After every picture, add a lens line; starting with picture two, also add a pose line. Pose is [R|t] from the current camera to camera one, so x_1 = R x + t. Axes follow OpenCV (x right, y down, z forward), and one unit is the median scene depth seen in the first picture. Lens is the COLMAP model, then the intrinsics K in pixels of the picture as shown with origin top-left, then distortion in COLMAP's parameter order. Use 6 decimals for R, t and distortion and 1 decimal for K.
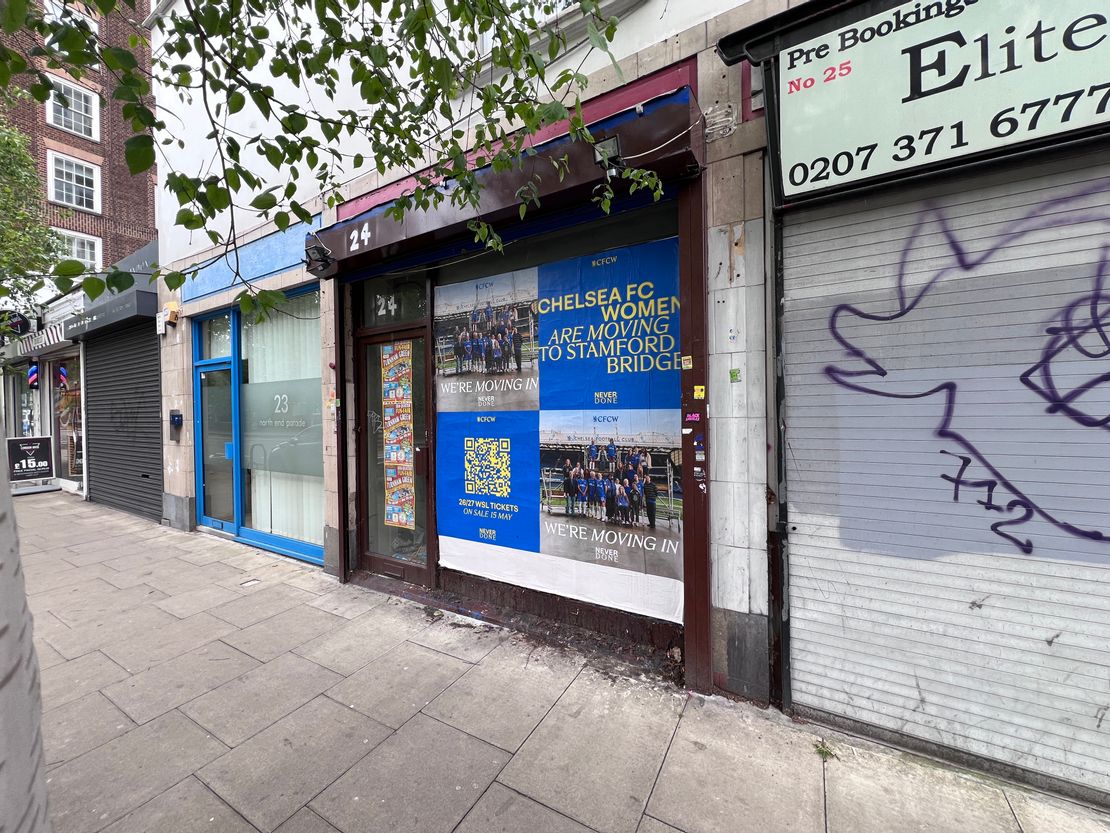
lens RADIAL K [[441.8, 0, 552.6], [0, 441.8, 413.6], [0, 0, 1]] dist [-0.001435, 0.000315]
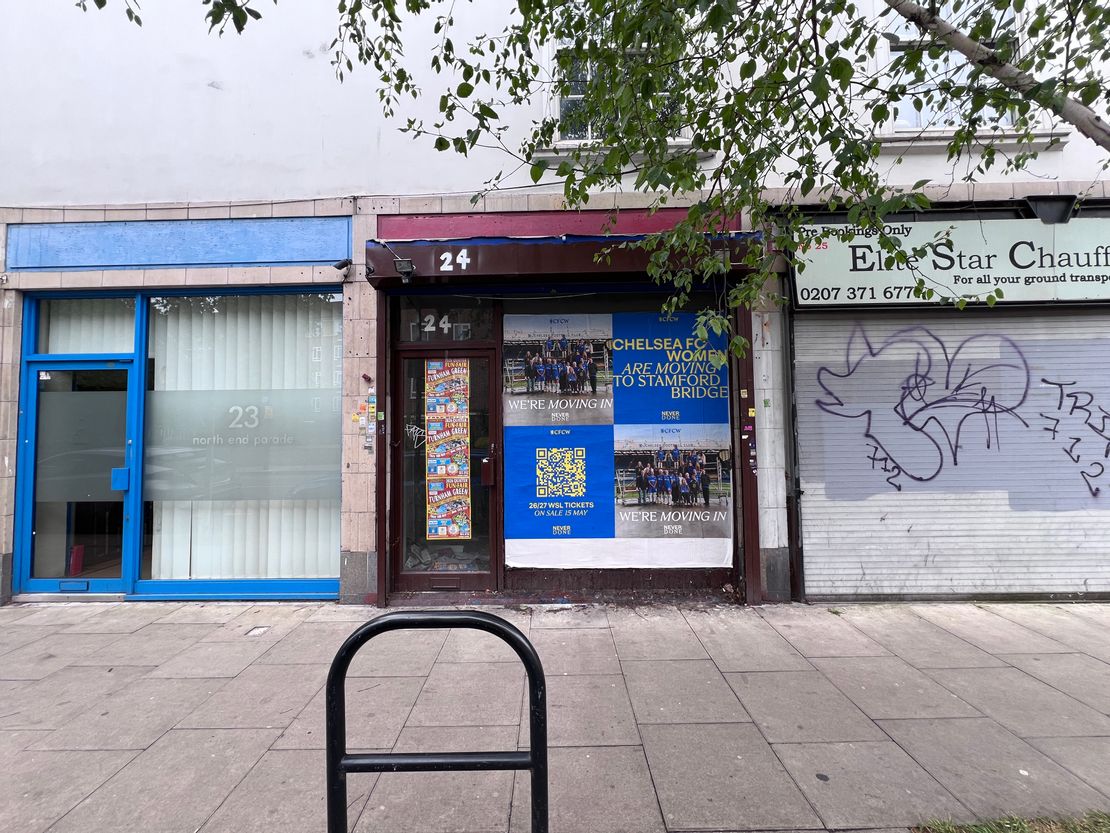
lens RADIAL K [[441.8, 0, 552.0], [0, 441.8, 413.8], [0, 0, 1]] dist [-0.001435, 0.000315]
pose [[0.866581, 0.026758, 0.498319, -0.922940], [0.003609, 0.998199, -0.059876, 0.041727], [-0.499024, 0.053685, 0.864924, -0.020582]]
